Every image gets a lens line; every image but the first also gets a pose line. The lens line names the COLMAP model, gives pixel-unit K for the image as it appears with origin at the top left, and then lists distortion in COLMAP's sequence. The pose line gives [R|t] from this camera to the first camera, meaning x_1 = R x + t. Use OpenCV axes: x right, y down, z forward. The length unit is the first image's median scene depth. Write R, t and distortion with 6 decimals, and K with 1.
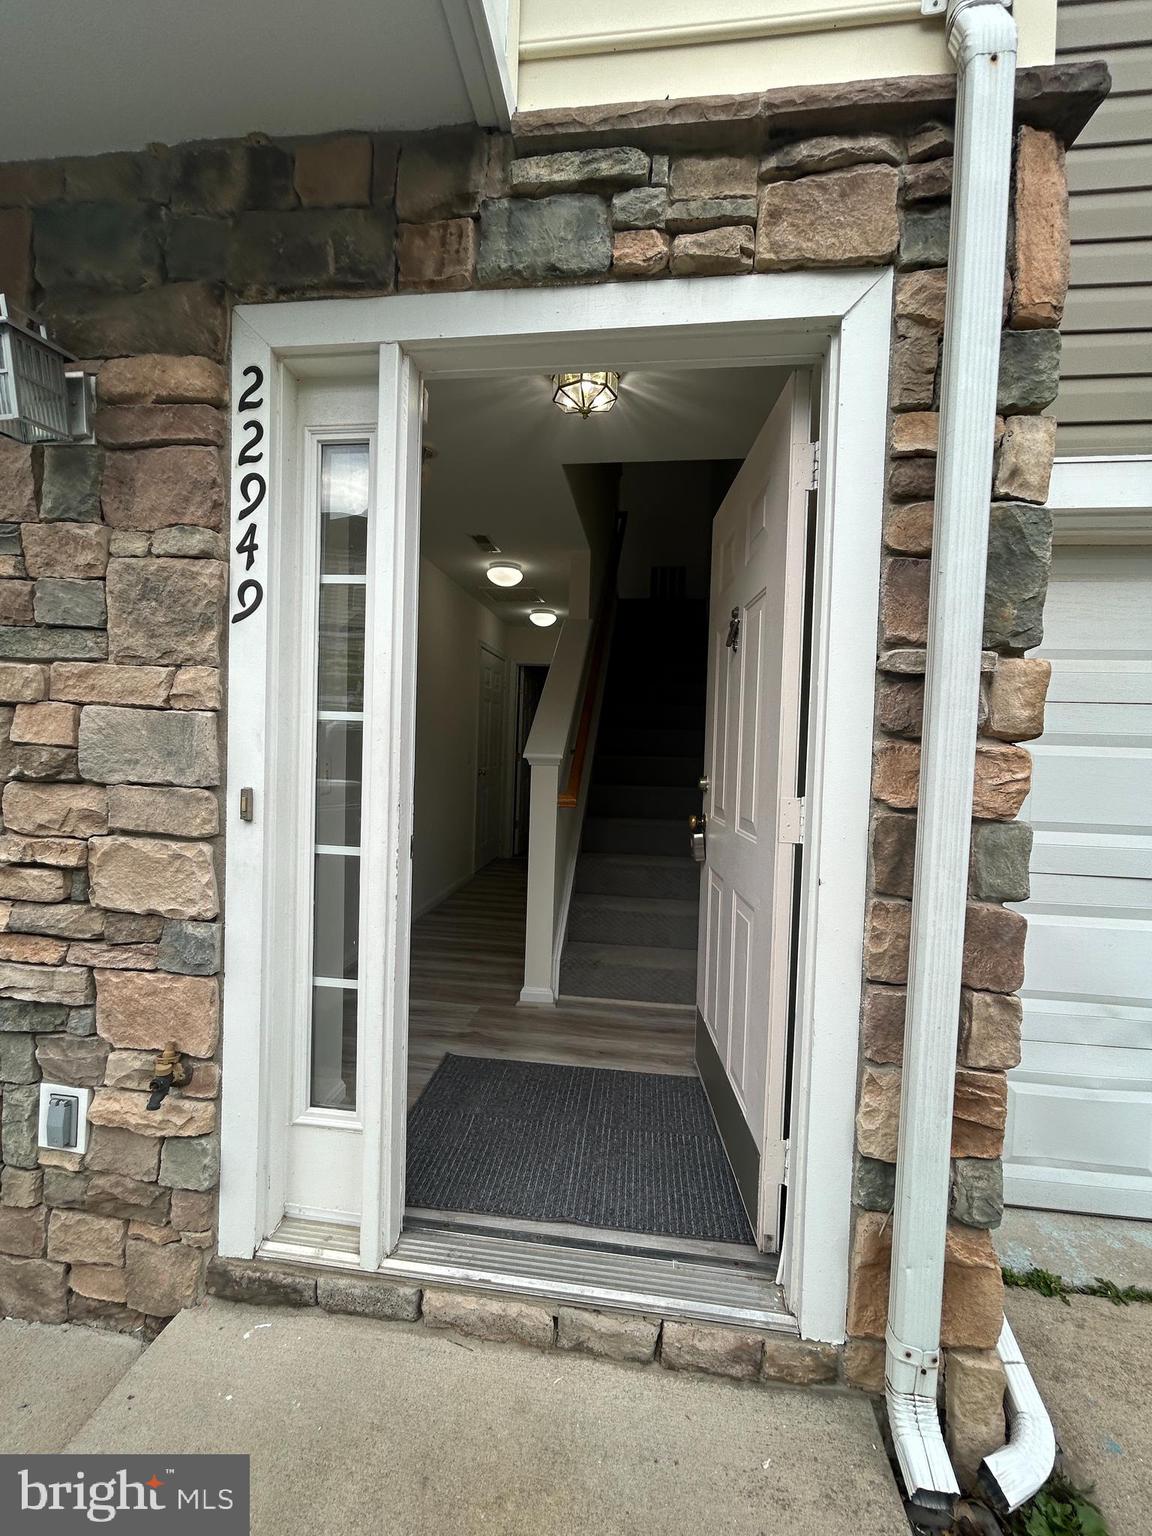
lens RADIAL K [[620.4, 0, 578.4], [0, 620.4, 785.2], [0, 0, 1]] dist [0.001734, 0.000209]
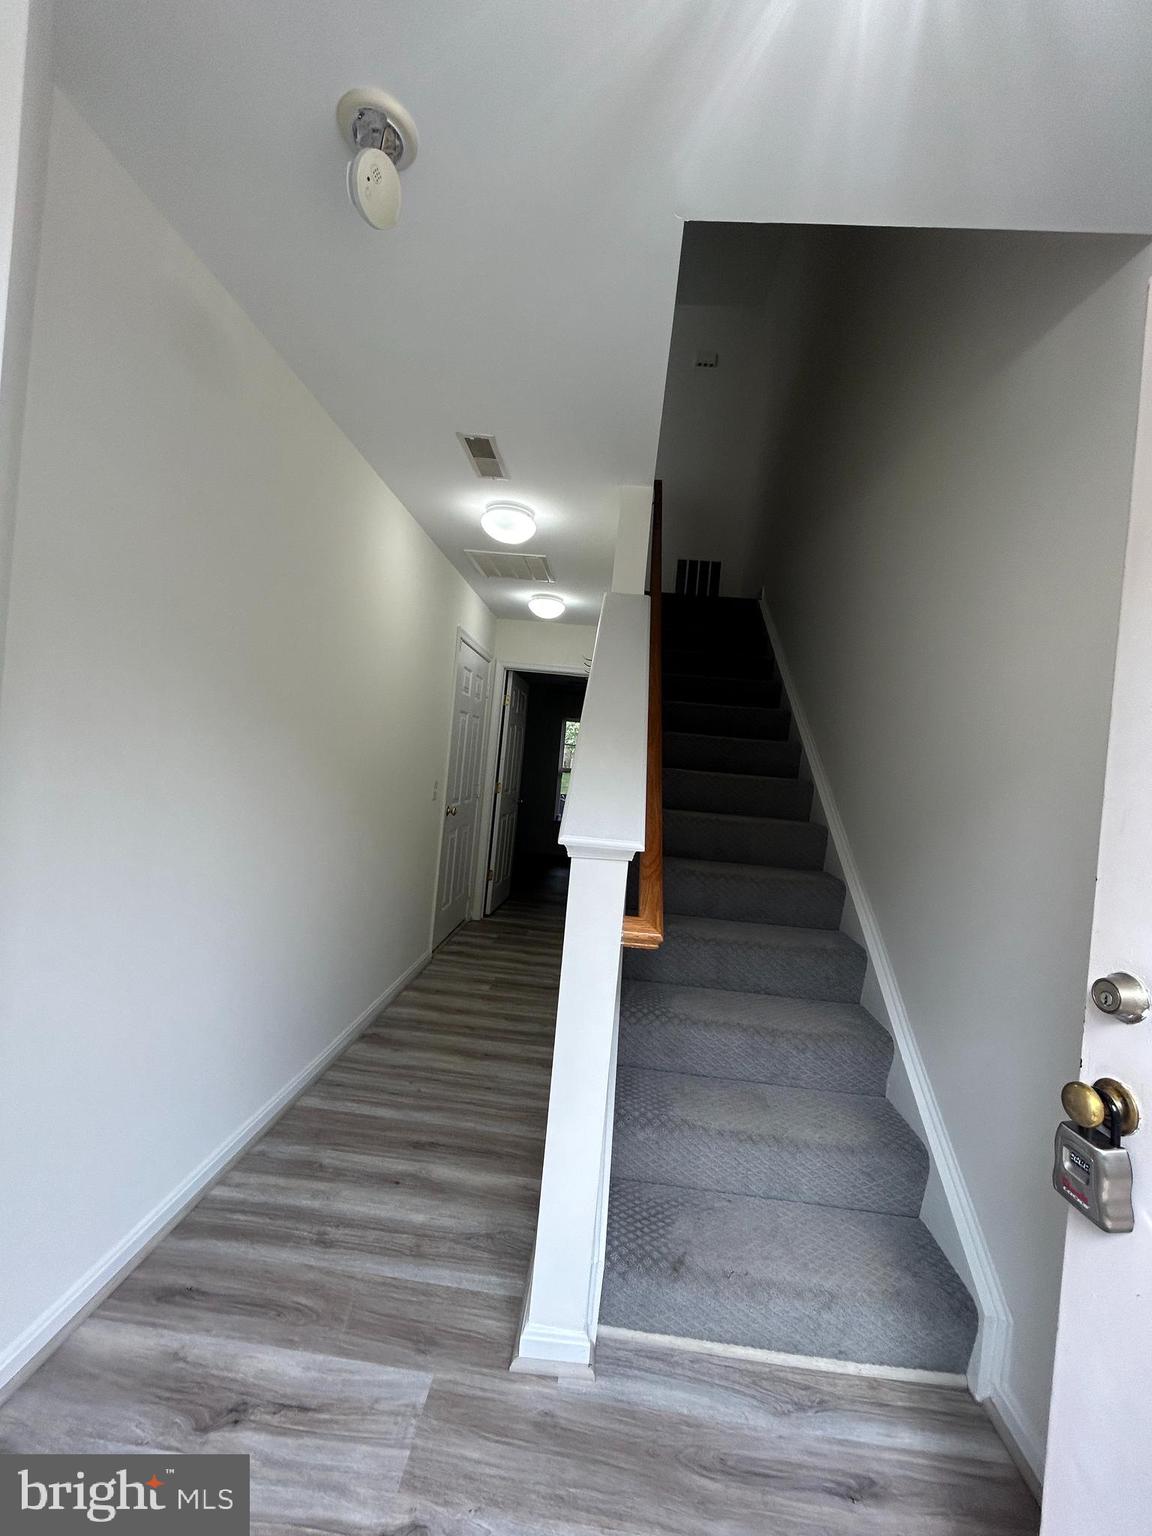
lens RADIAL K [[620.4, 0, 578.4], [0, 620.4, 785.2], [0, 0, 1]] dist [0.001734, 0.000209]
pose [[0.996426, 0.057603, 0.061786, -0.095568], [-0.055963, 0.998041, -0.027967, -0.068934], [-0.063276, 0.024409, 0.997698, 0.476648]]
